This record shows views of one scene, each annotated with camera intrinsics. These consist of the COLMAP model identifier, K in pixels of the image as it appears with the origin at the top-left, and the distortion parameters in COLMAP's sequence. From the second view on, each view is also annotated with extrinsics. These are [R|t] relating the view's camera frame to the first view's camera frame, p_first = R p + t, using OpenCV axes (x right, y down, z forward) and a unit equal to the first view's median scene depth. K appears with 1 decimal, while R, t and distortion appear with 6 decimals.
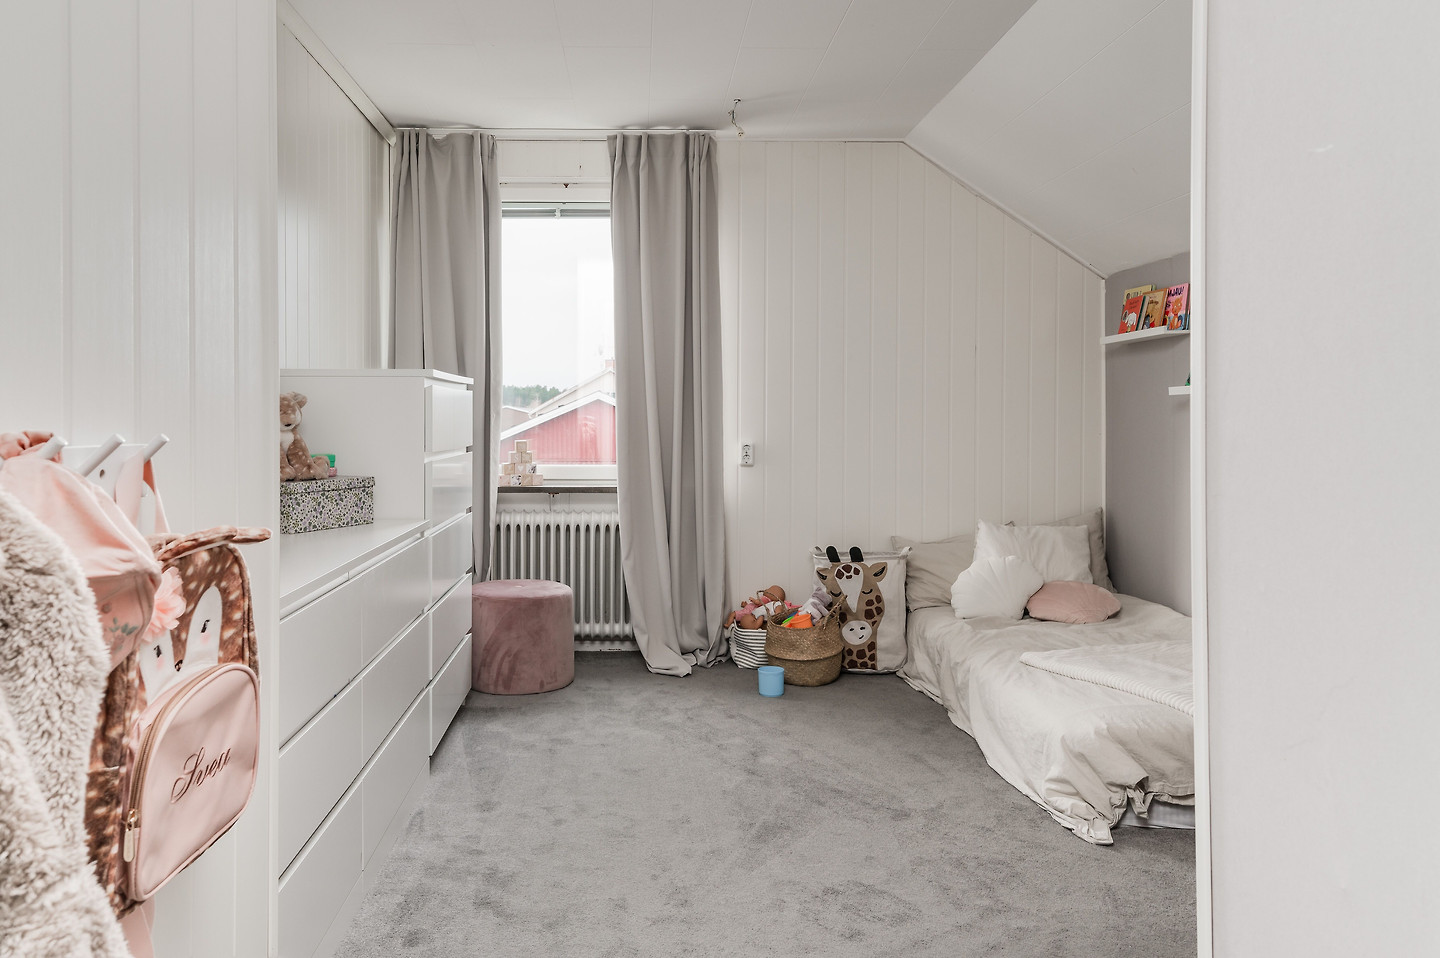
lens RADIAL K [[903.3, 0, 717.0], [0, 903.3, 451.9], [0, 0, 1]] dist [0.013402, 0.000213]
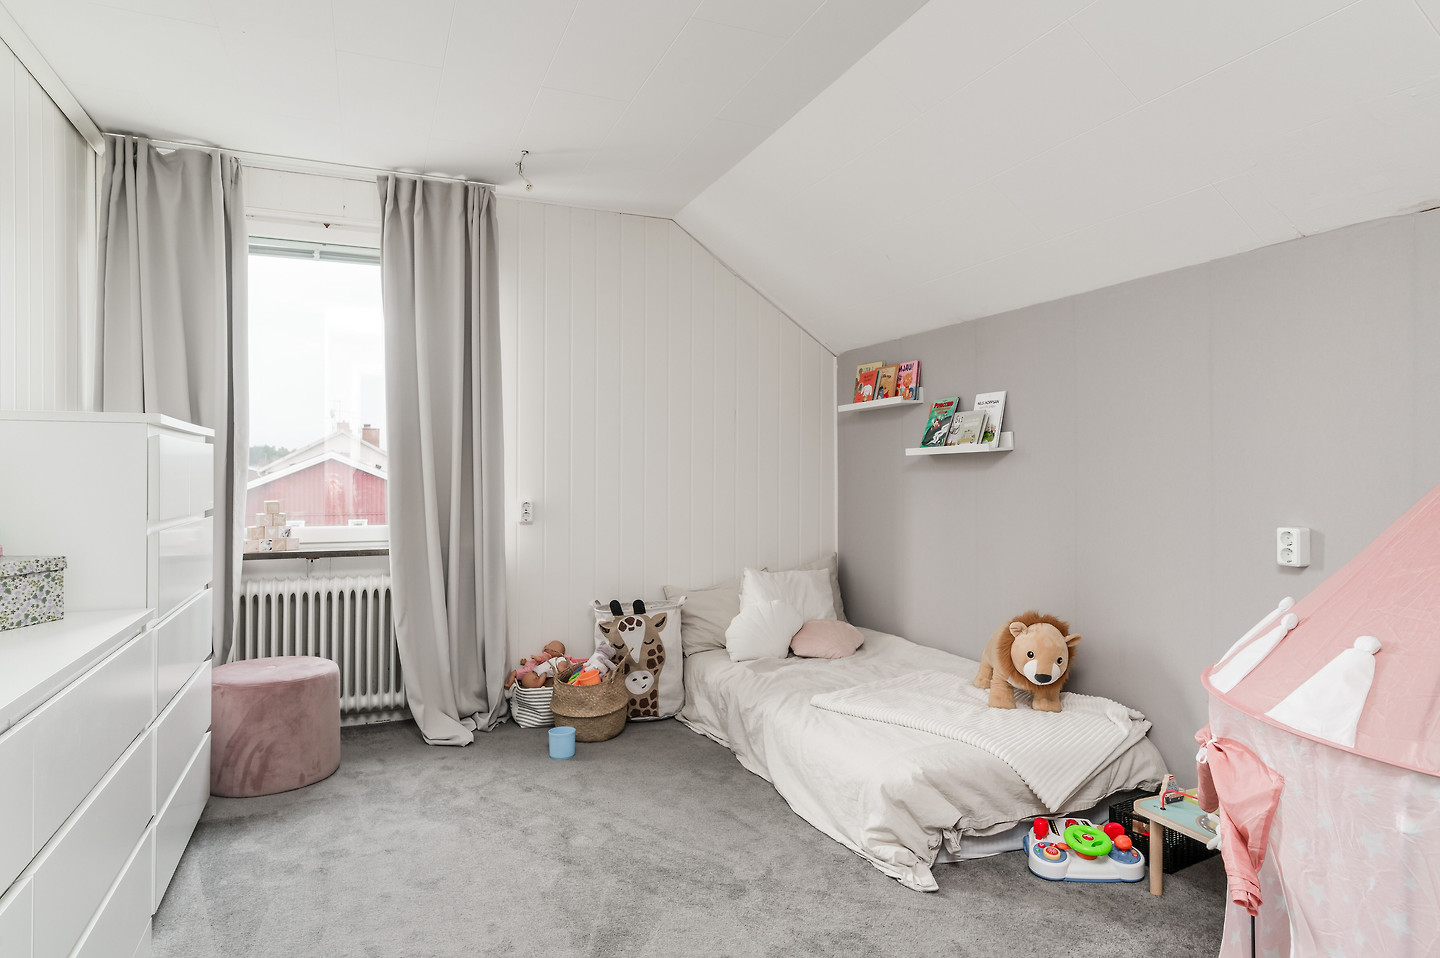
lens RADIAL K [[745.5, 0, 695.2], [0, 745.5, 484.9], [0, 0, 1]] dist [0.013957, 0.000202]
pose [[0.948318, -0.005400, 0.317276, -0.057347], [0.013202, 0.999661, -0.022447, -0.006683], [-0.317047, 0.025476, 0.948067, 0.168183]]
